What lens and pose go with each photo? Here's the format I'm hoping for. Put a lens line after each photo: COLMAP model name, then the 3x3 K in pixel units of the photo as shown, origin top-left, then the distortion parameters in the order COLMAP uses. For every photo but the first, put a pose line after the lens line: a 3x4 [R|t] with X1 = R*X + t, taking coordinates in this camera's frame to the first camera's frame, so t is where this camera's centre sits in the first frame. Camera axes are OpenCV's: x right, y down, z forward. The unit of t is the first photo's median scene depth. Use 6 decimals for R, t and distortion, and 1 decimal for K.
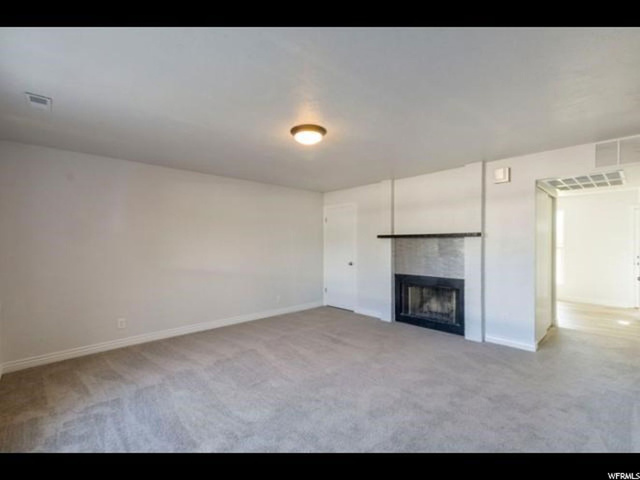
lens RADIAL K [[284.8, 0, 322.9], [0, 284.8, 246.8], [0, 0, 1]] dist [0.004178, 0.000156]
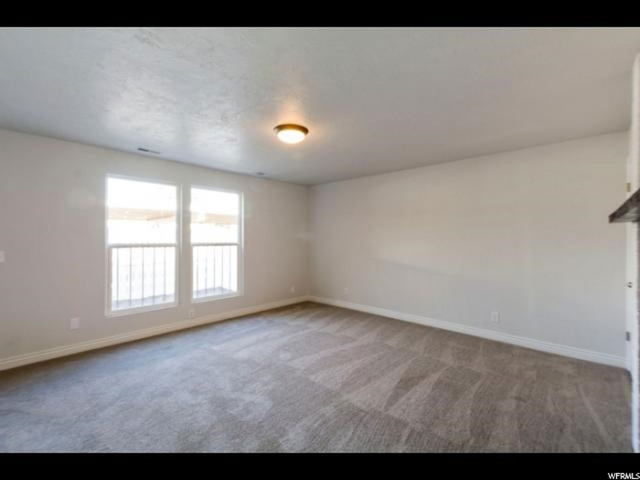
lens RADIAL K [[284.8, 0, 321.7], [0, 284.8, 236.8], [0, 0, 1]] dist [0.004178, 0.000156]
pose [[0.043376, 0.000194, -0.999059, 0.661462], [-0.000101, 1.000000, 0.000189, -0.014580], [0.999059, 0.000093, 0.043376, 0.698343]]
